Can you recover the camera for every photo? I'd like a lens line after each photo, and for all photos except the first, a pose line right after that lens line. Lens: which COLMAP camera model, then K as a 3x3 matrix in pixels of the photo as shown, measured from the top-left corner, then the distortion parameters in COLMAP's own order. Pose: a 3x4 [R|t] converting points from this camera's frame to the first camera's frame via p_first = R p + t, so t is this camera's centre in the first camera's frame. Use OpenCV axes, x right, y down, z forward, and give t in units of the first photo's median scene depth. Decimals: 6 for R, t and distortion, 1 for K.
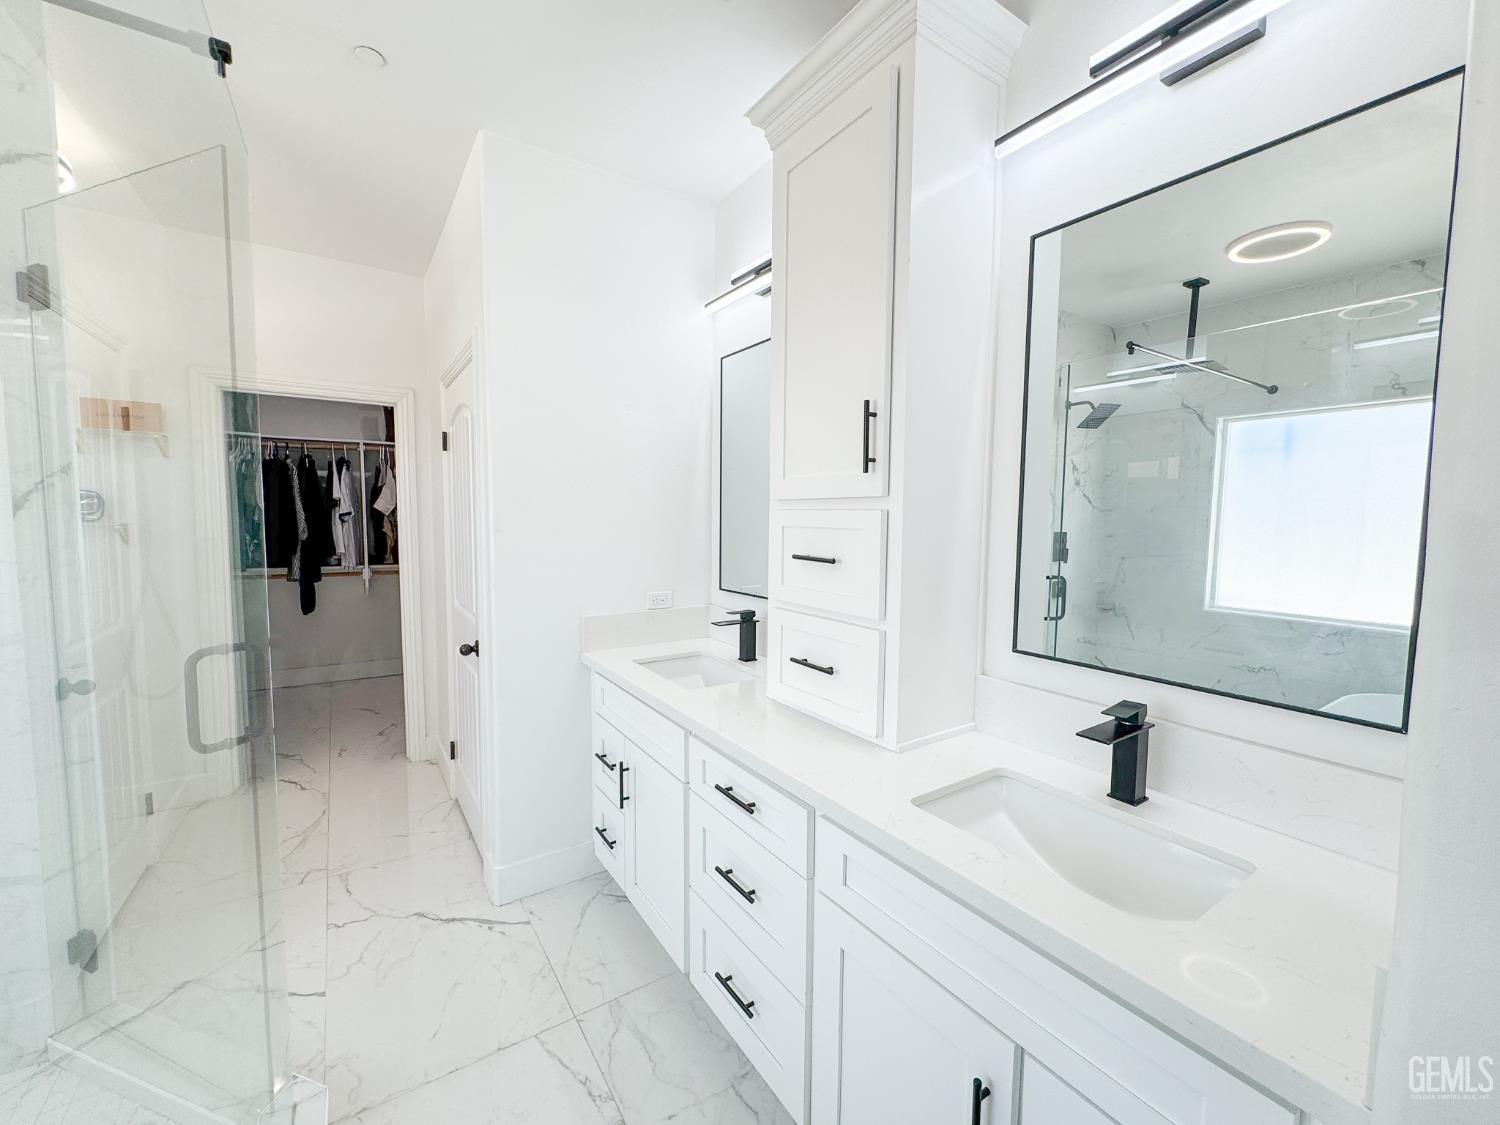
lens RADIAL K [[617.0, 0, 749.3], [0, 617.0, 559.1], [0, 0, 1]] dist [-0.000485, -0.000109]
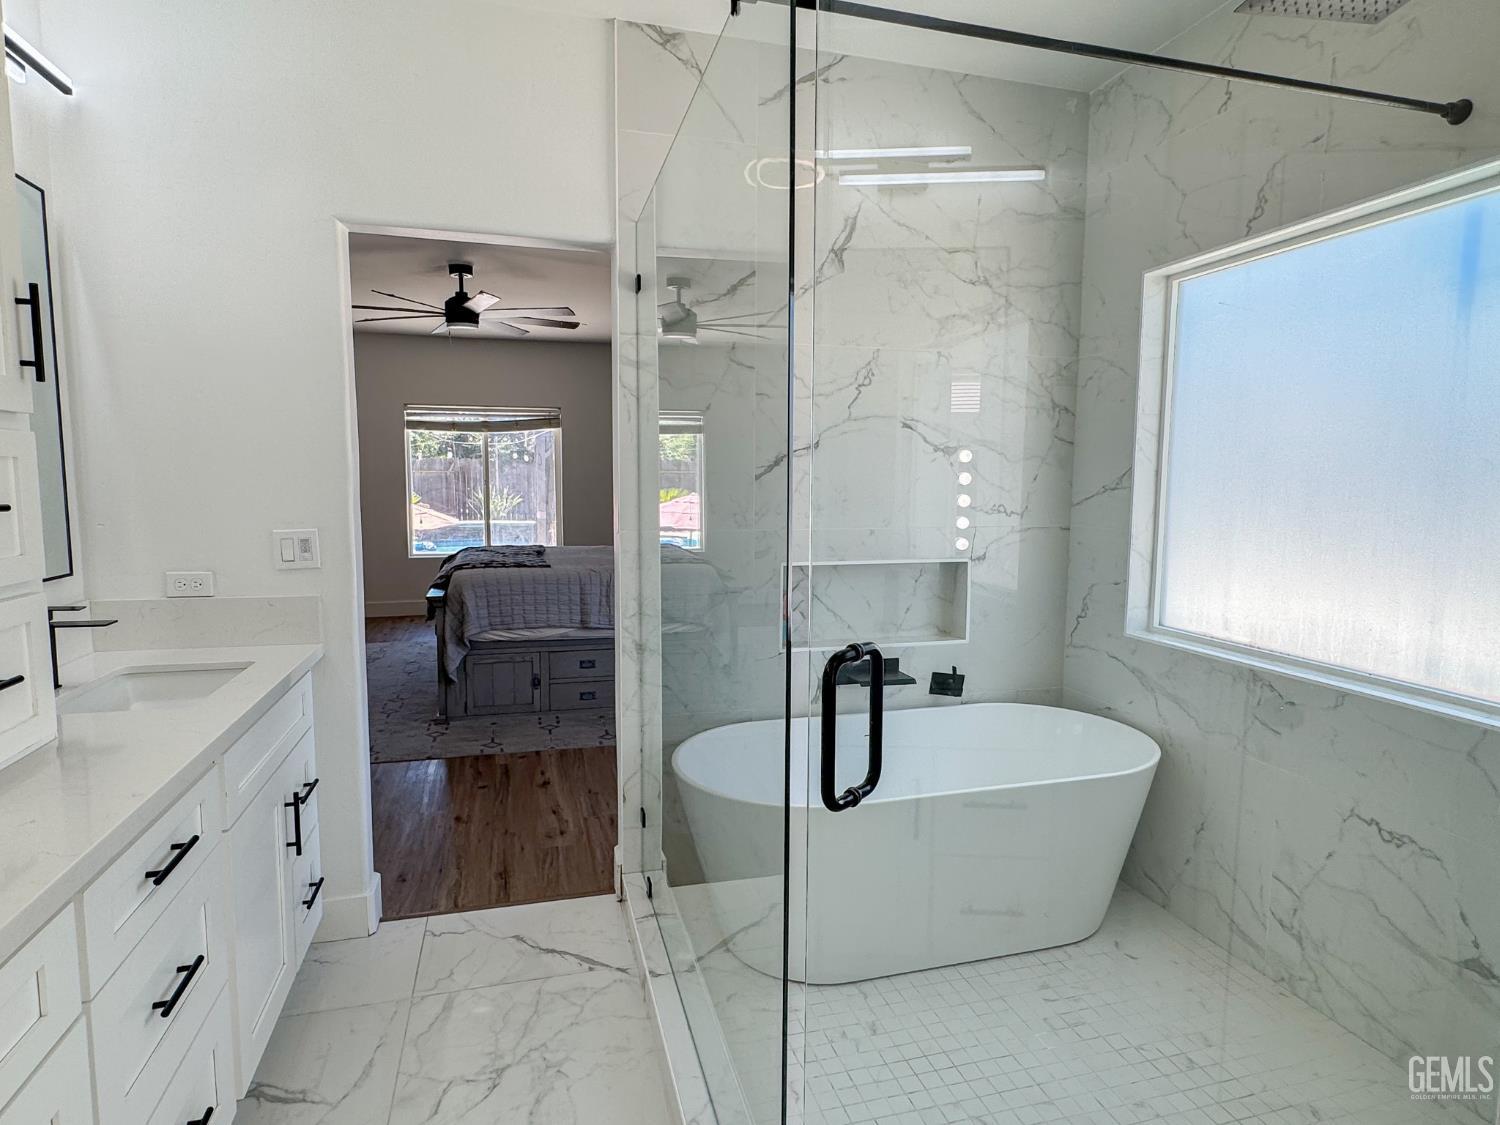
lens RADIAL K [[829.6, 0, 744.8], [0, 829.6, 563.8], [0, 0, 1]] dist [-0.002366, 0.000175]
pose [[-0.949773, -0.046555, 0.309456, -0.550715], [0.008742, 0.984539, 0.174945, -0.052530], [-0.312816, 0.168864, -0.934682, 0.999435]]
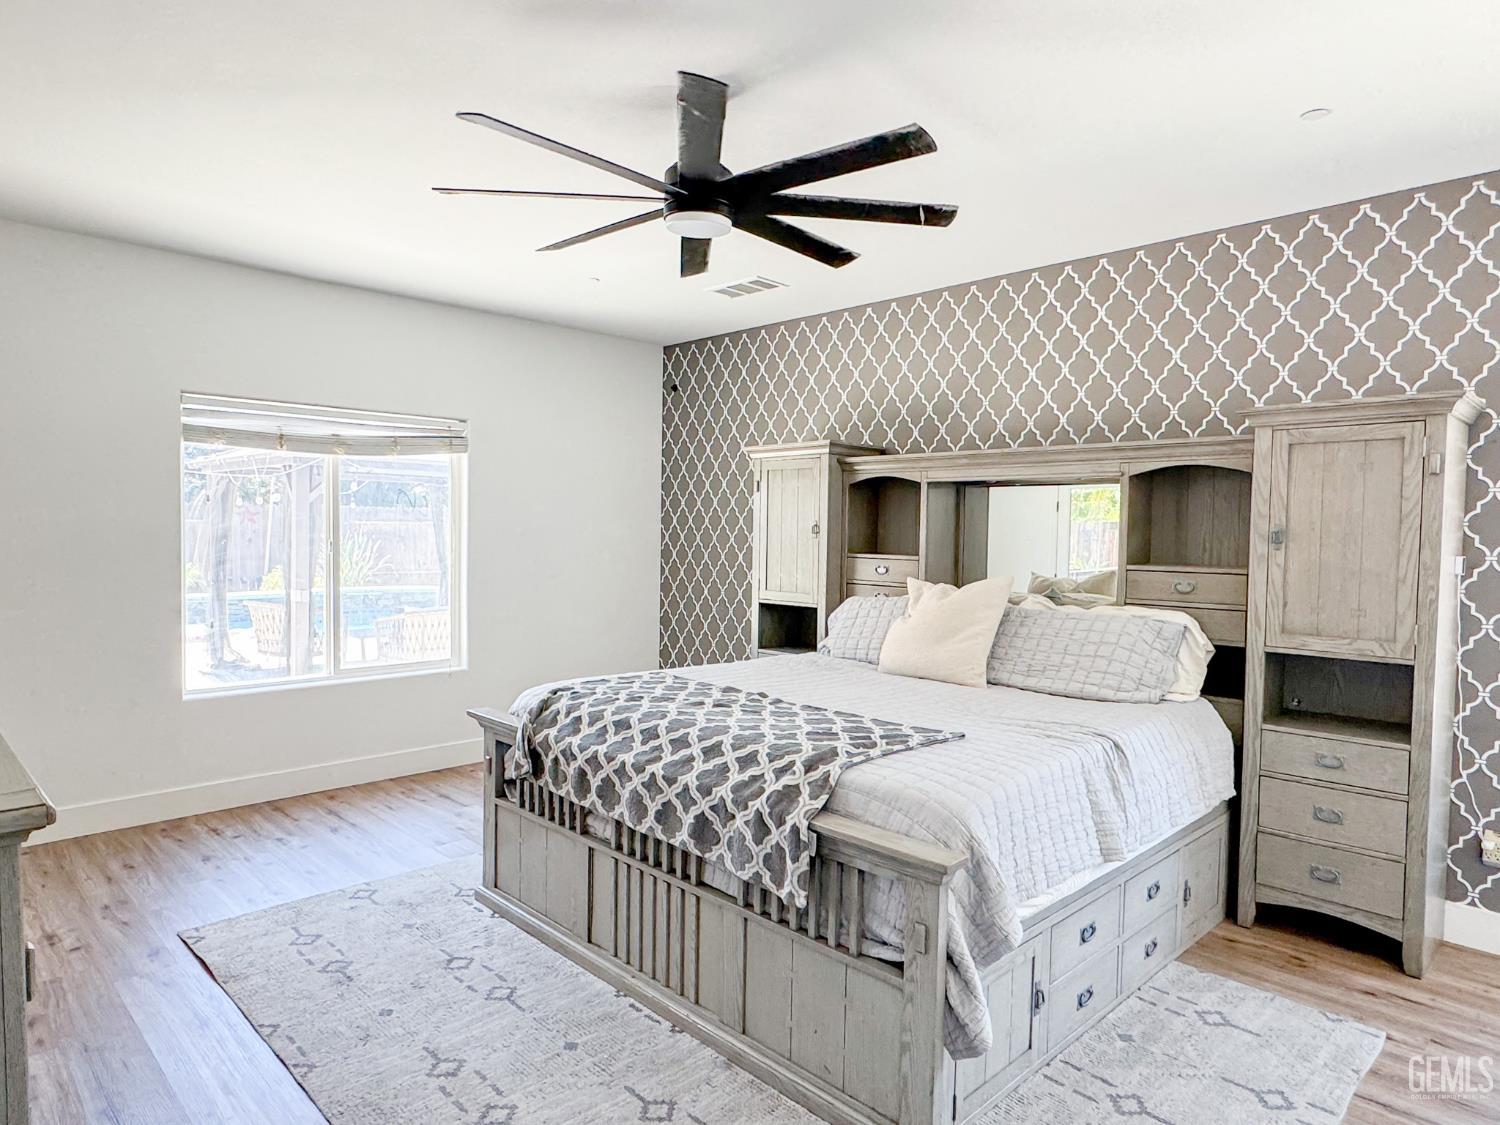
lens RADIAL K [[893.7, 0, 738.9], [0, 893.7, 575.6], [0, 0, 1]] dist [-0.012092, 0.001817]
pose [[-0.982814, -0.014262, -0.184045, 1.065412], [-0.036314, 0.992467, 0.117010, 0.005826], [0.180990, 0.121683, -0.975928, 0.165551]]
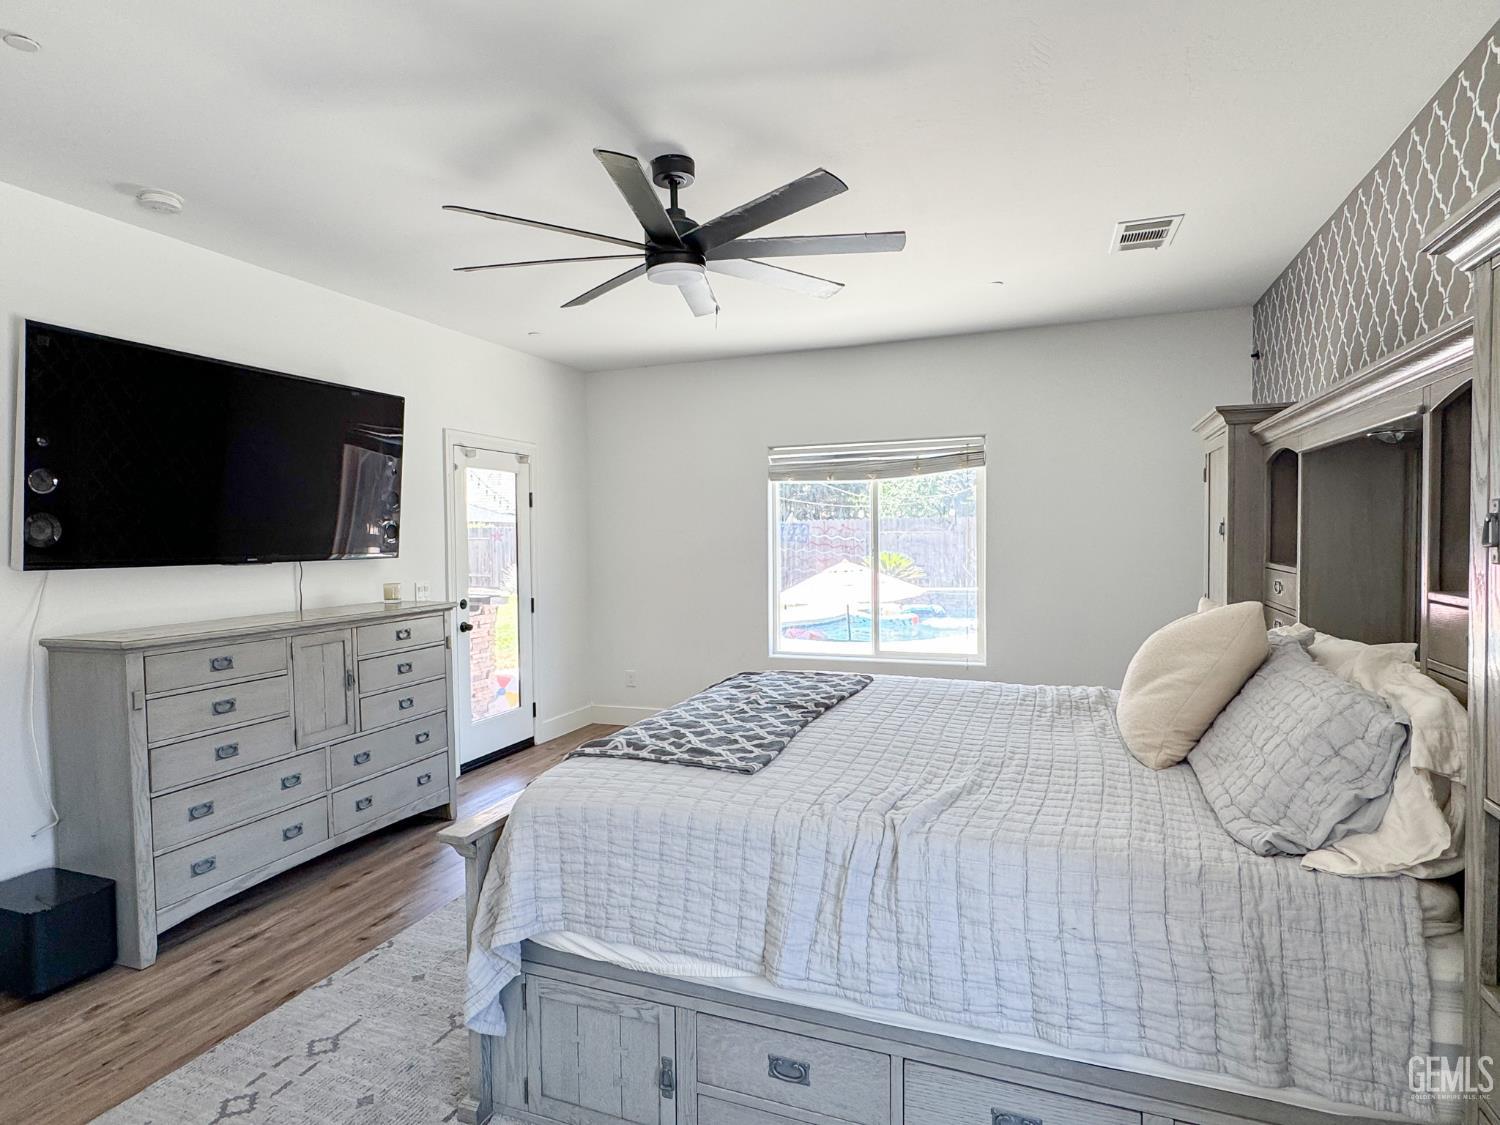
lens RADIAL K [[820.2, 0, 748.0], [0, 820.2, 565.9], [0, 0, 1]] dist [-0.001982, -0.000420]
pose [[-0.577001, -0.031190, 0.816148, -0.128588], [0.065912, 0.994233, 0.084594, 0.026183], [-0.814079, 0.102605, -0.571618, -0.353542]]
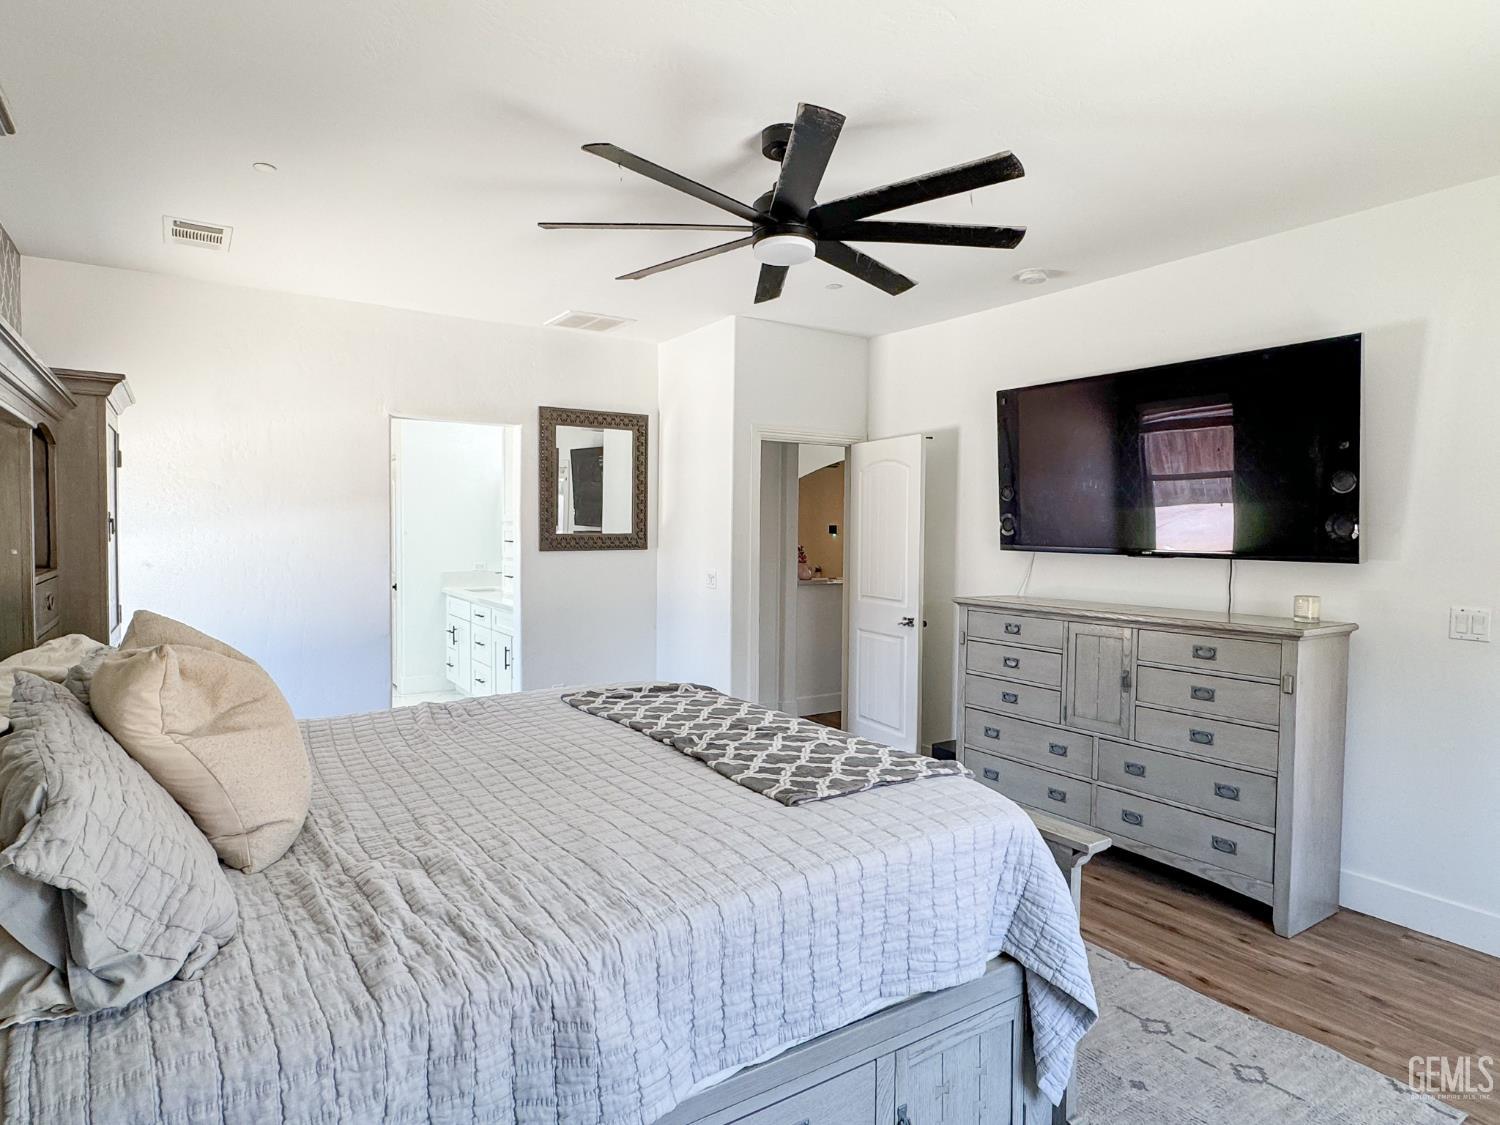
lens RADIAL K [[827.1, 0, 741.8], [0, 827.1, 560.3], [0, 0, 1]] dist [0.000333, 0.000907]
pose [[0.999963, -0.000566, 0.008633, 0.843406], [0.000824, 0.999554, -0.029861, 0.145536], [-0.008612, 0.029867, 0.999517, -2.070406]]
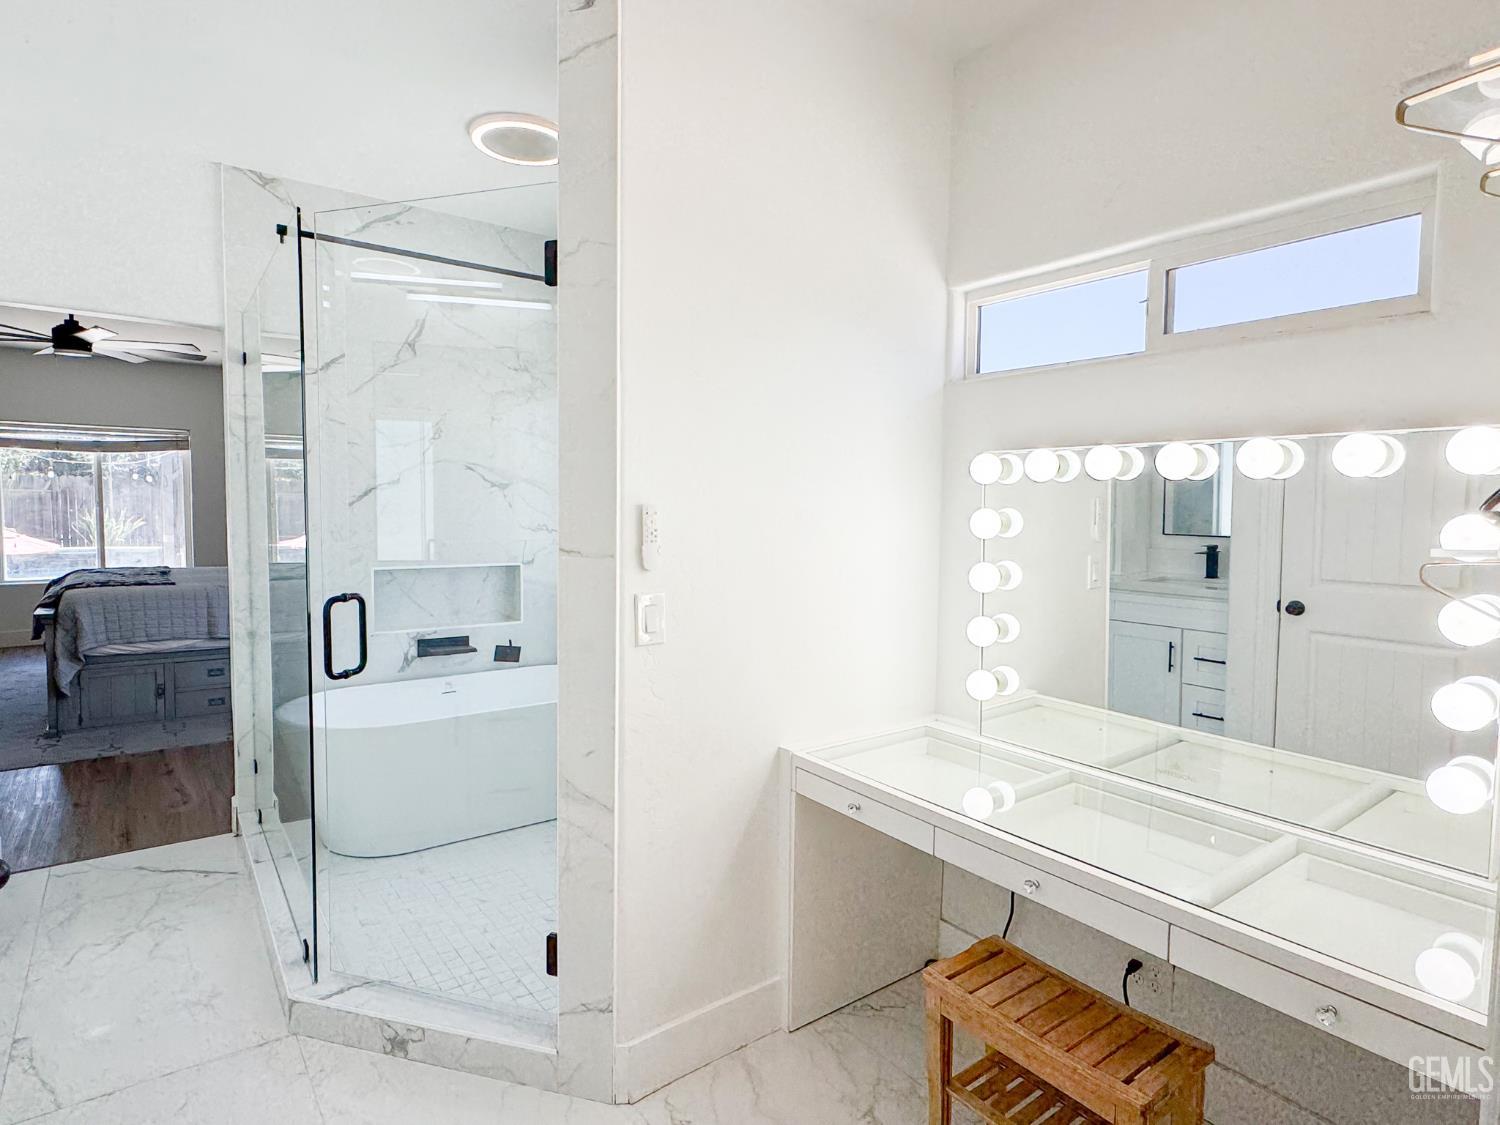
lens RADIAL K [[827.1, 0, 741.8], [0, 827.1, 560.3], [0, 0, 1]] dist [0.000333, 0.000907]
pose [[-0.998751, -0.020160, -0.045708, -0.866639], [-0.026370, 0.989856, 0.139607, -0.100465], [0.042429, 0.140638, -0.989151, 1.470947]]
